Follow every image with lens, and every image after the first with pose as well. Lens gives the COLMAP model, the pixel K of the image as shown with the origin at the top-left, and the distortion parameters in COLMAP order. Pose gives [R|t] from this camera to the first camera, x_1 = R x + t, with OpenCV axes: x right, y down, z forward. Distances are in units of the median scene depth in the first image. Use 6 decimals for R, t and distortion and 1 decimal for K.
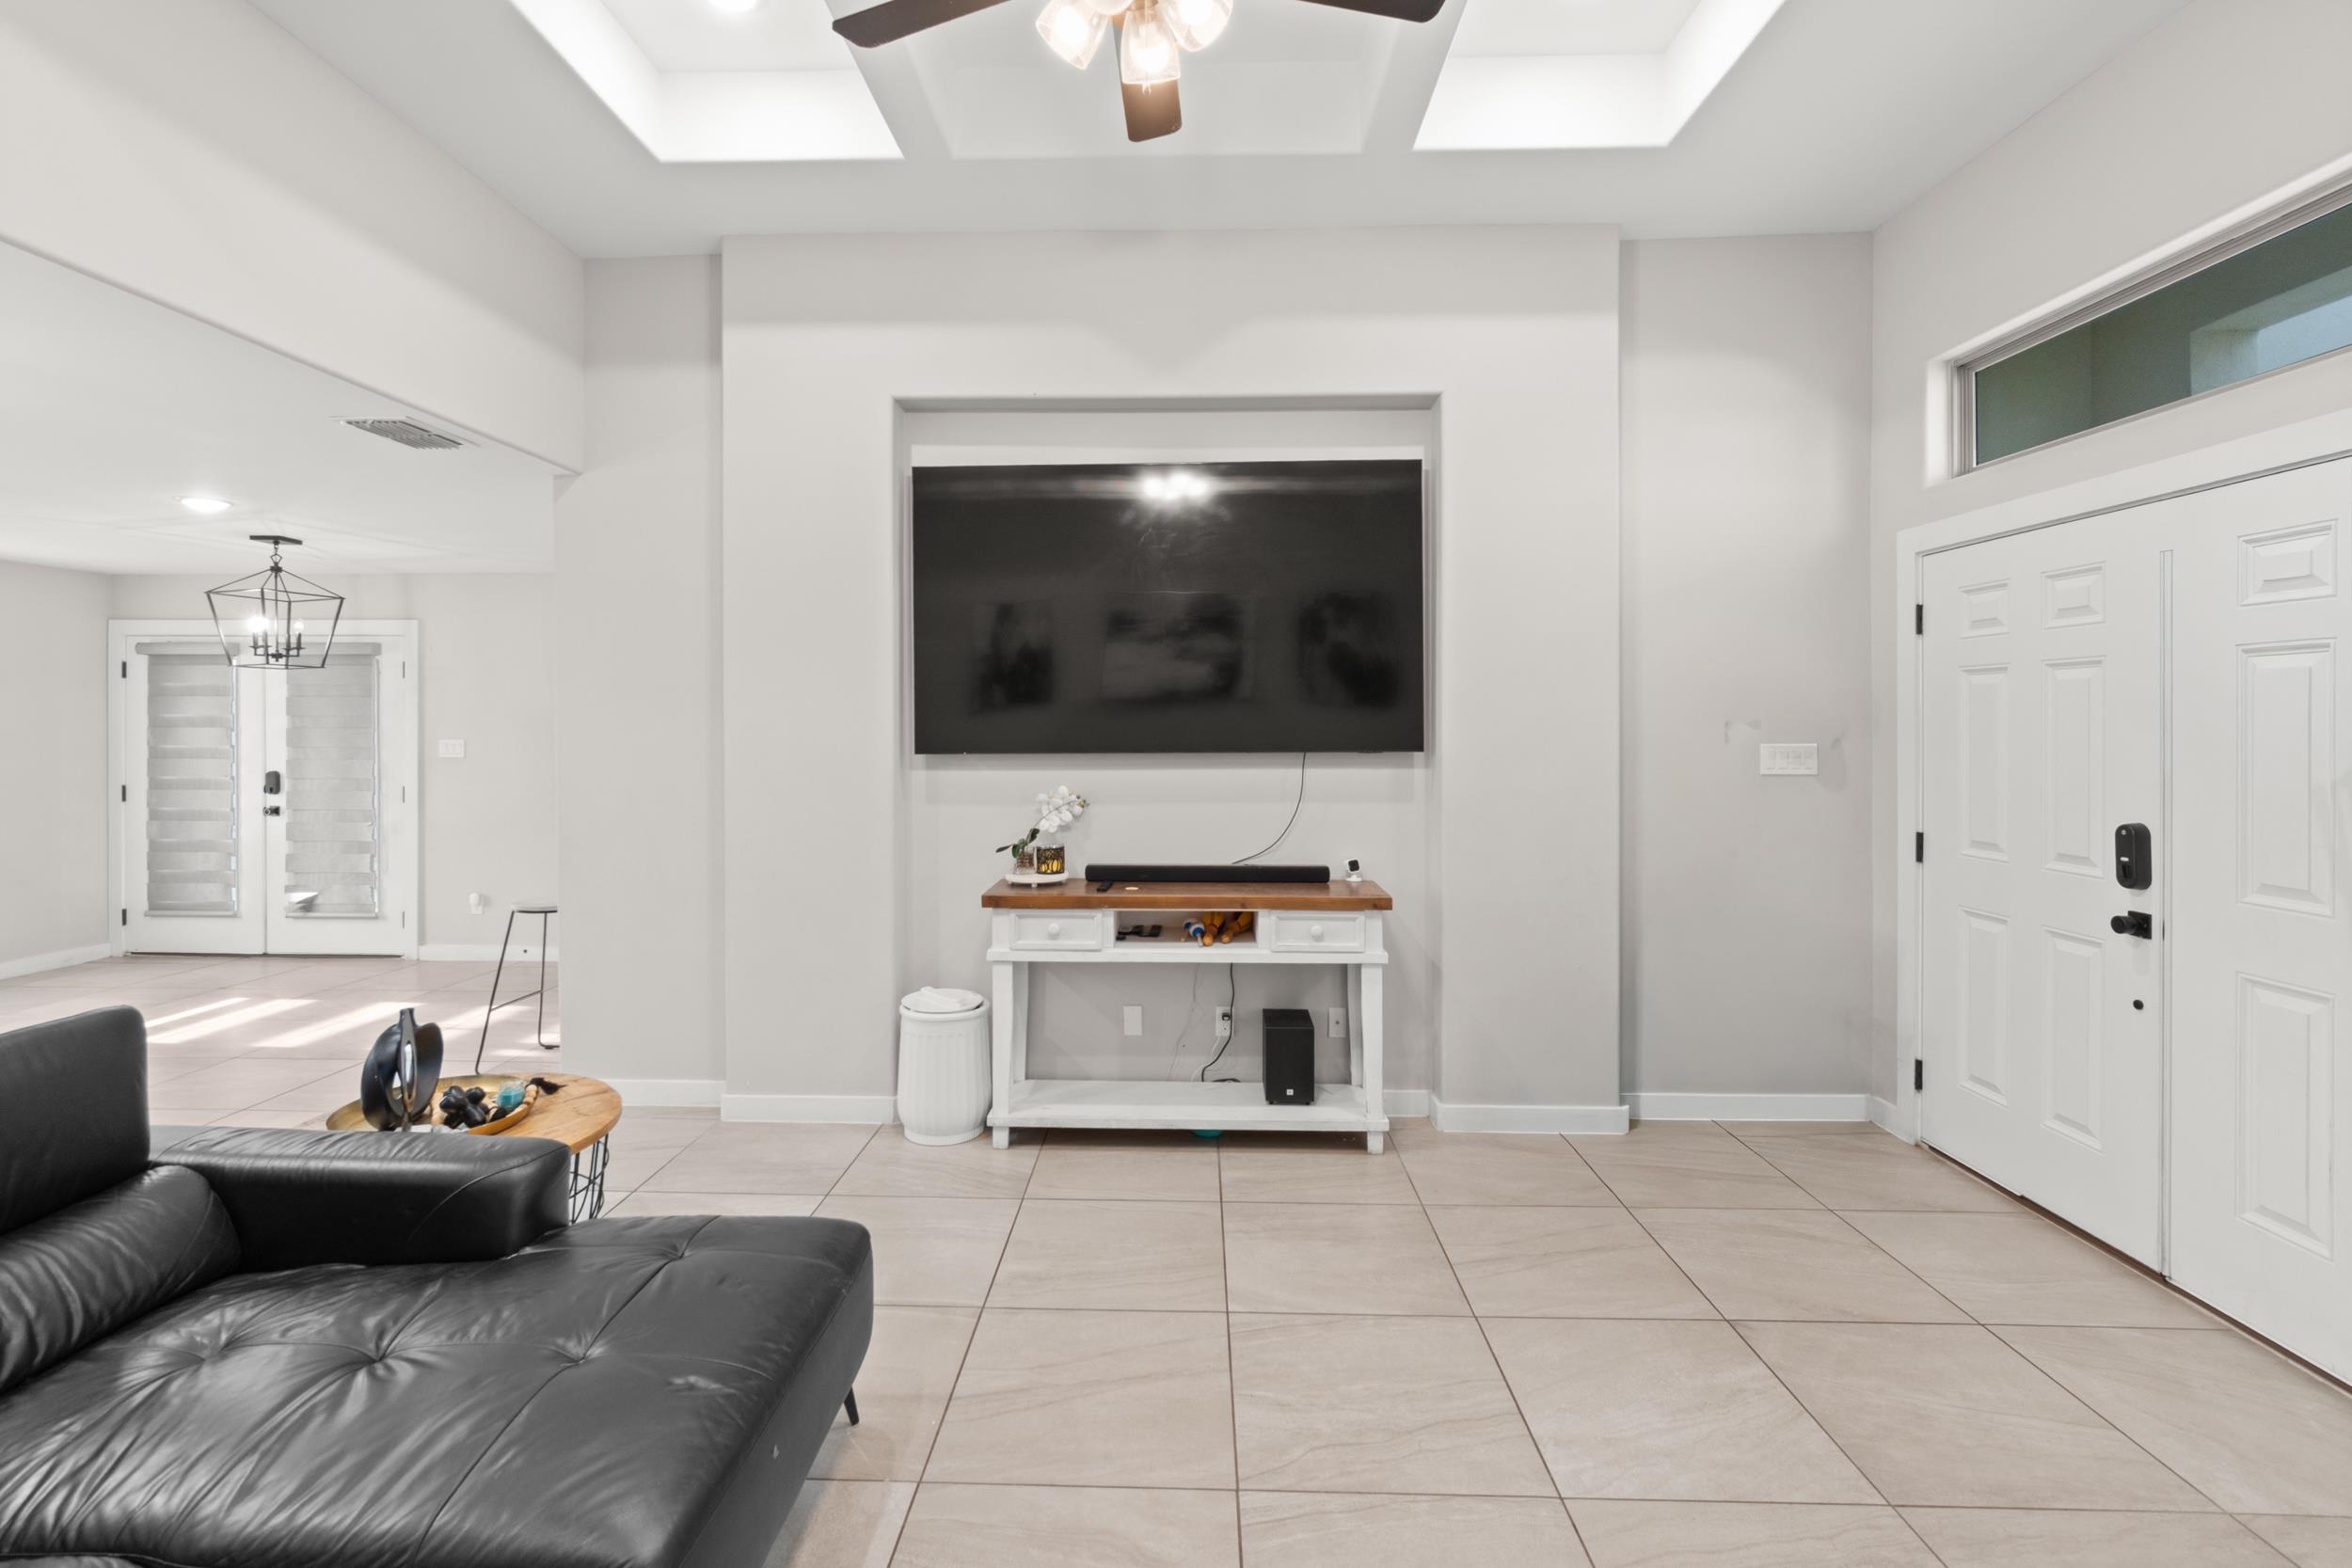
lens RADIAL K [[1034.0, 0, 1177.5], [0, 1034.0, 735.1], [0, 0, 1]] dist [-0.000531, -0.000344]
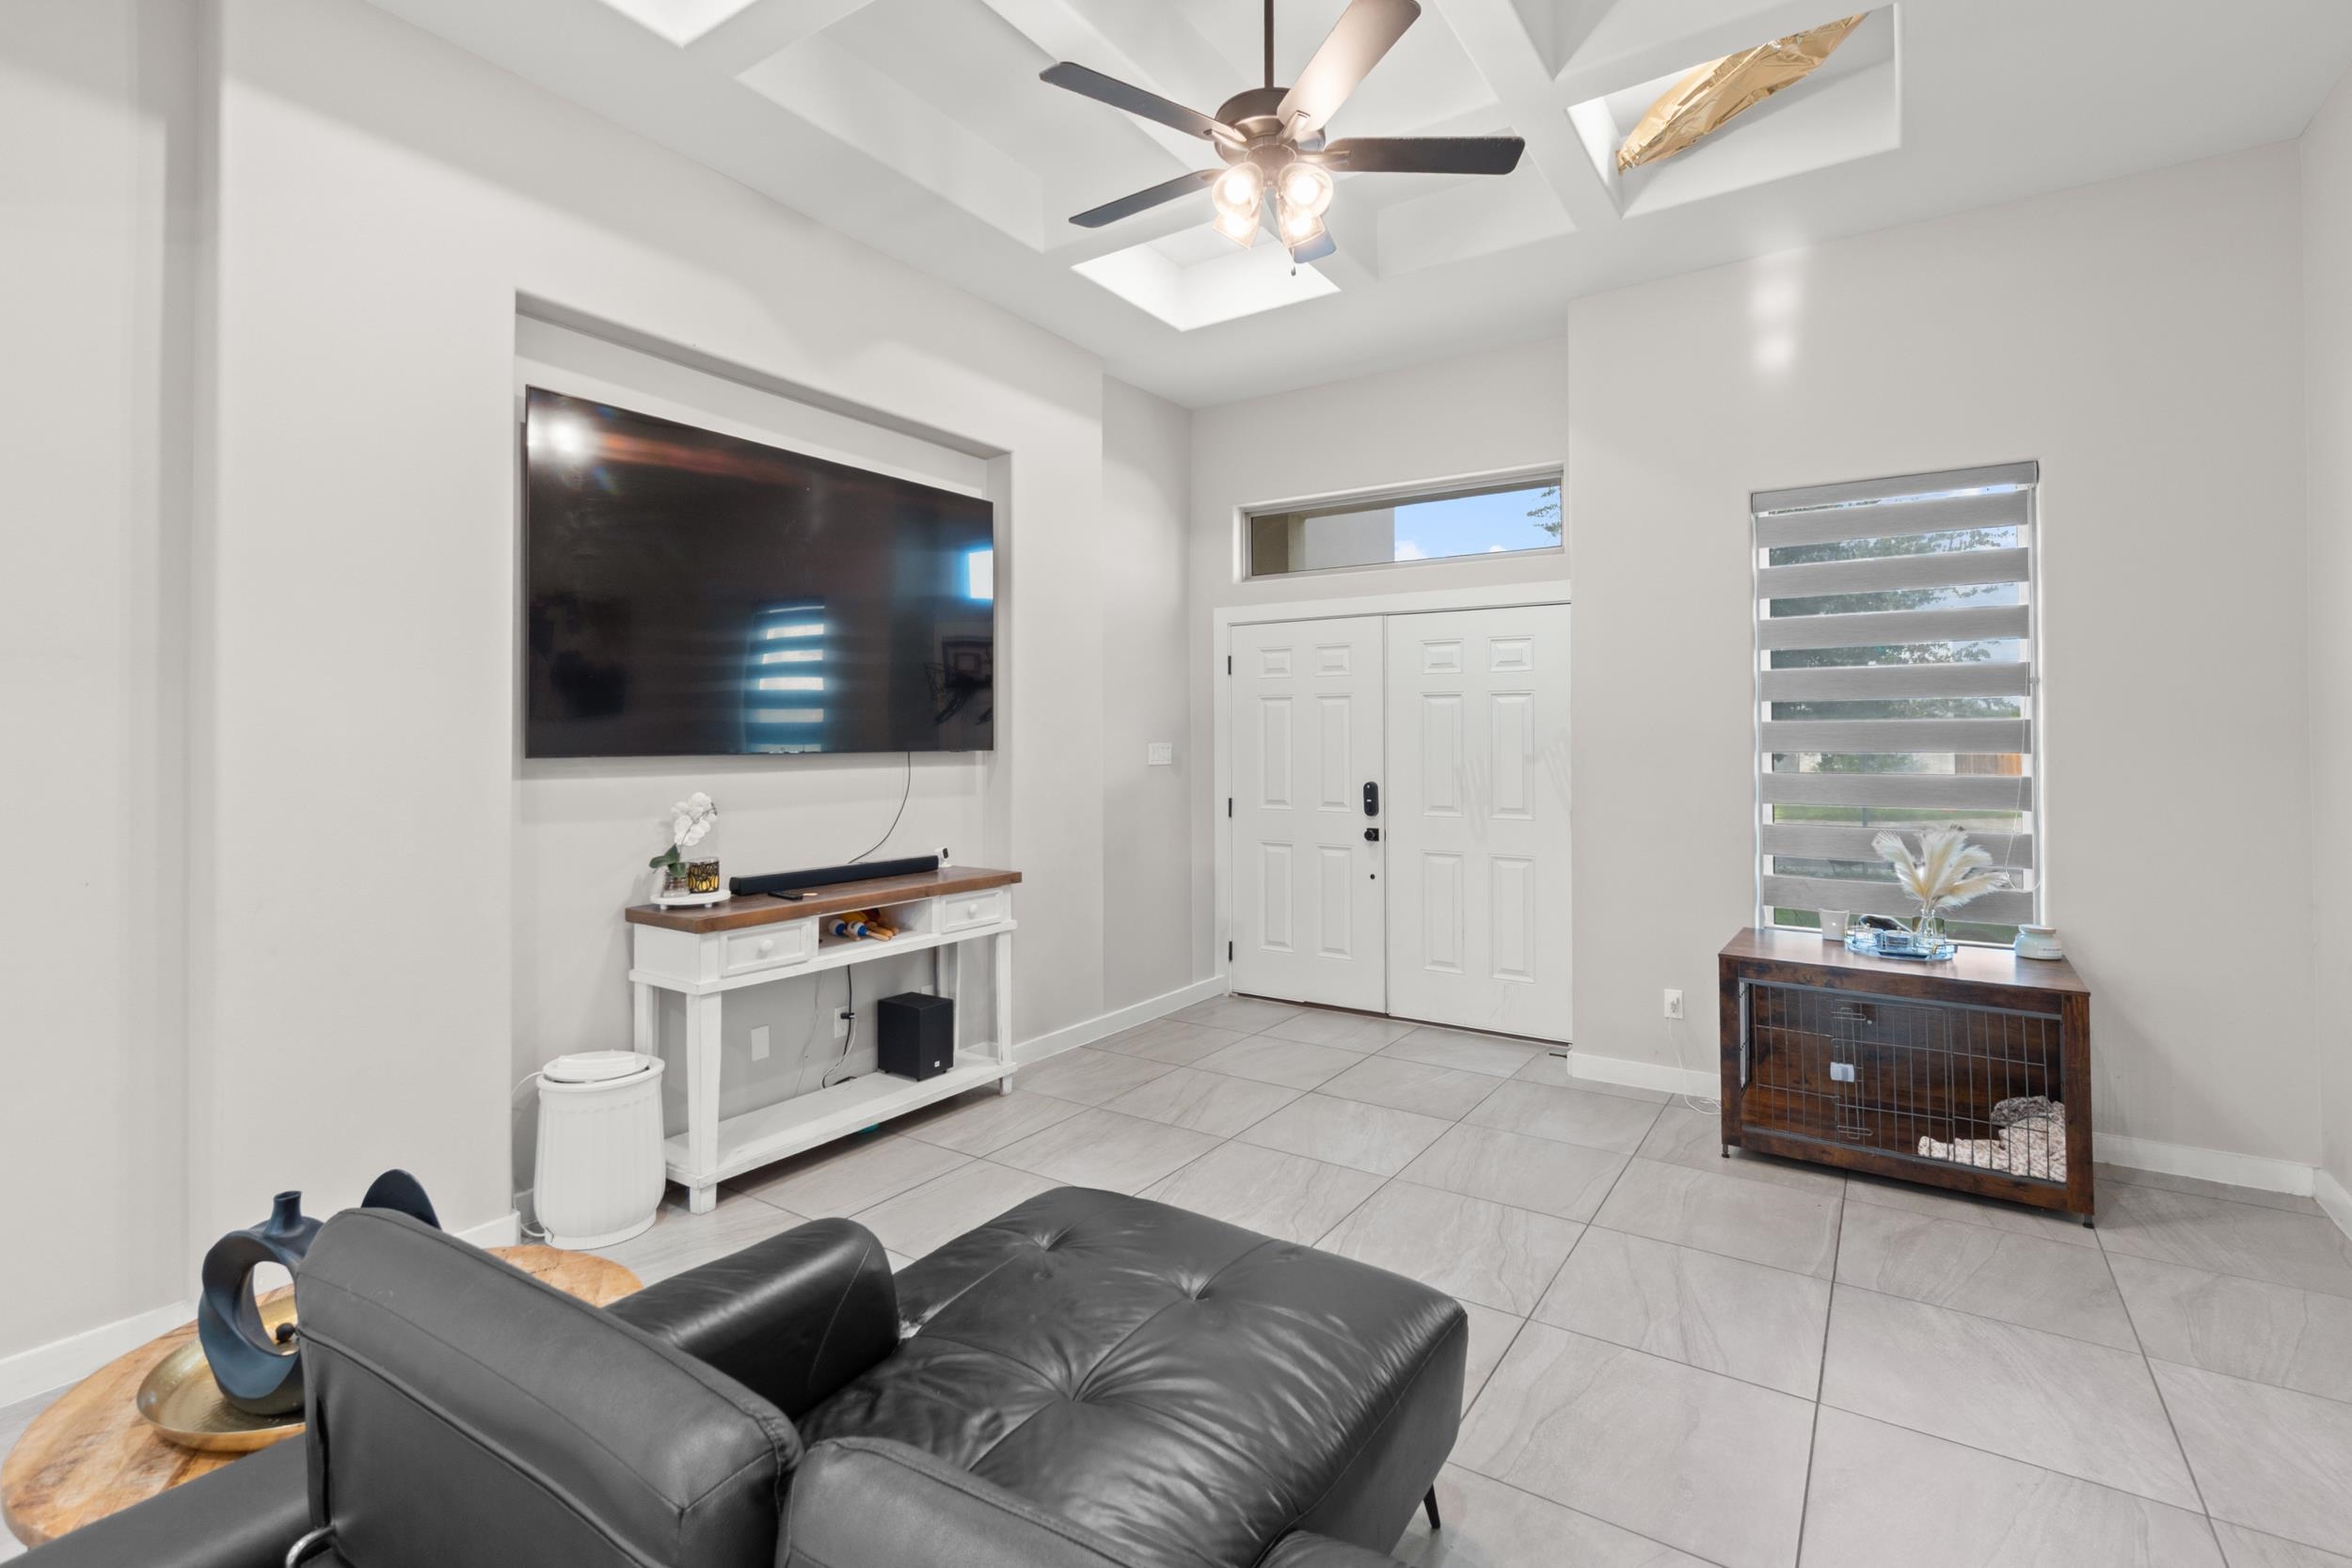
lens RADIAL K [[1034.0, 0, 1177.5], [0, 1034.0, 735.1], [0, 0, 1]] dist [-0.000531, -0.000344]
pose [[0.552746, 0.005385, 0.833333, -0.646057], [0.007750, 0.999903, -0.011602, 0.013953], [-0.833314, 0.012871, 0.552650, 0.180495]]
